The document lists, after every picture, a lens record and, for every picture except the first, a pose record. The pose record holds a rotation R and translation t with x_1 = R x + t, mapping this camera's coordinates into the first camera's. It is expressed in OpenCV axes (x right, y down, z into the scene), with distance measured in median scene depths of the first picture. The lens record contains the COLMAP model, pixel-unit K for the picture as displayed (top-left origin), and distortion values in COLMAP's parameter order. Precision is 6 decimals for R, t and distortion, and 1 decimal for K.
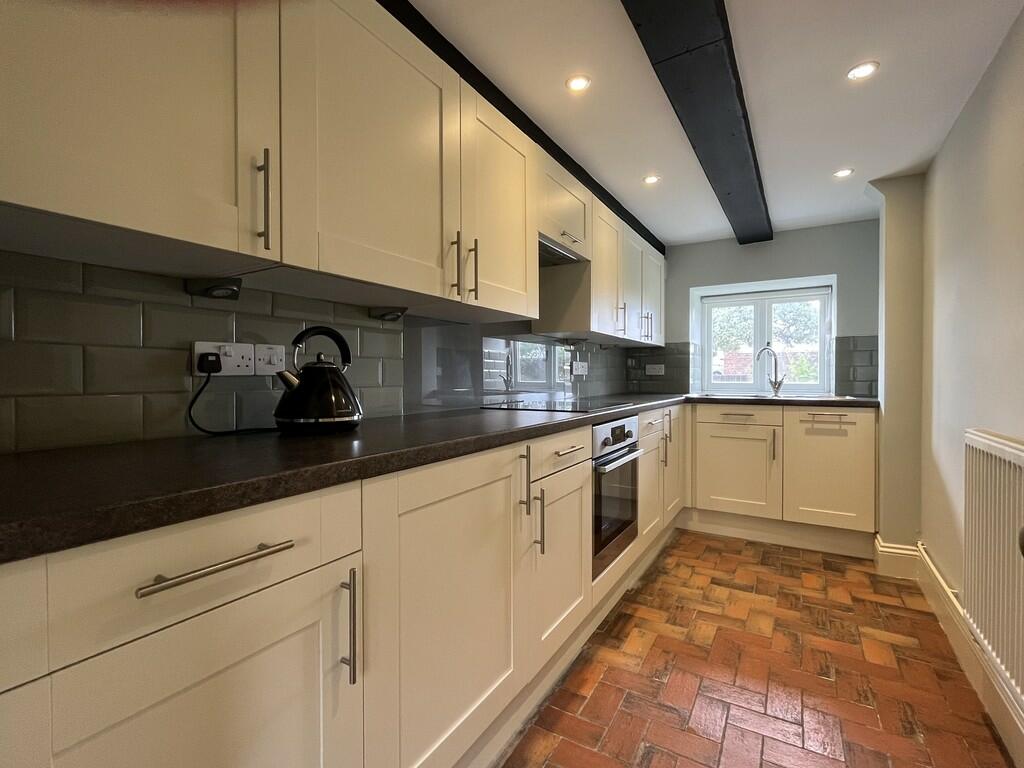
lens RADIAL K [[476.5, 0, 513.2], [0, 476.5, 379.6], [0, 0, 1]] dist [-0.002332, 0.001103]
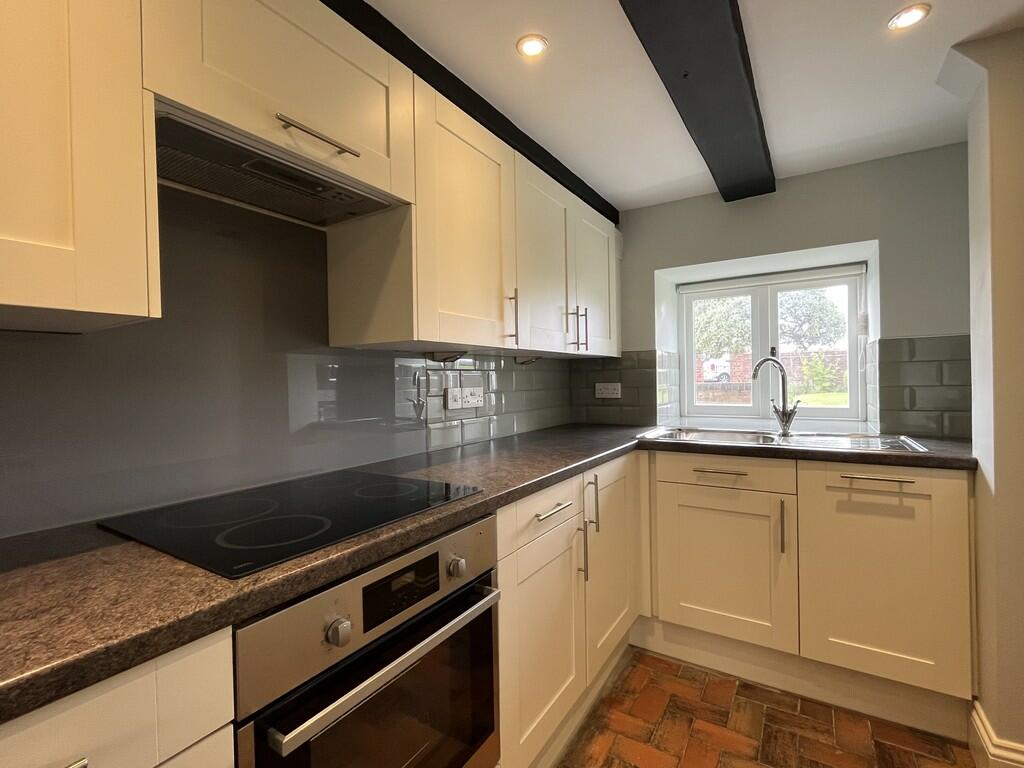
lens RADIAL K [[476.5, 0, 513.6], [0, 476.5, 381.5], [0, 0, 1]] dist [-0.002332, 0.001103]
pose [[0.999677, -0.017683, -0.018261, 0.210743], [0.017628, 0.999840, -0.003193, -0.041291], [0.018315, 0.002870, 0.999828, 0.372311]]
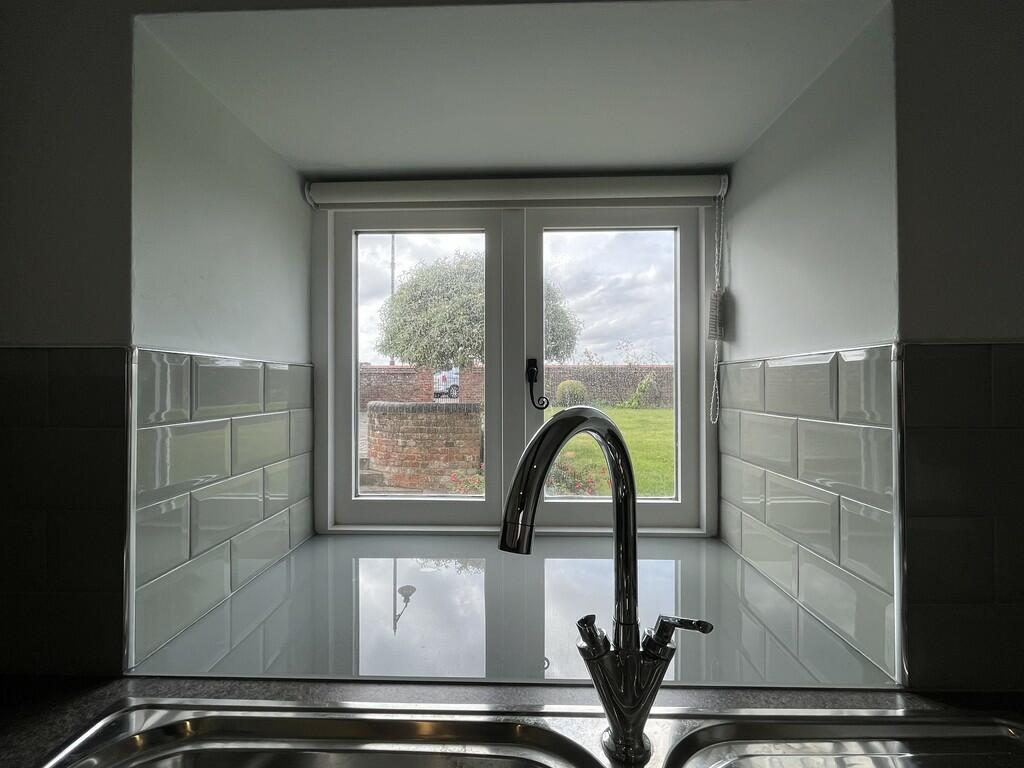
lens RADIAL K [[476.5, 0, 512.0], [0, 476.5, 382.5], [0, 0, 1]] dist [-0.002332, 0.001103]
pose [[0.869607, -0.001937, 0.493740, 0.481859], [0.009911, 0.999859, -0.013533, -0.076132], [-0.493644, 0.016661, 0.869504, 0.956737]]
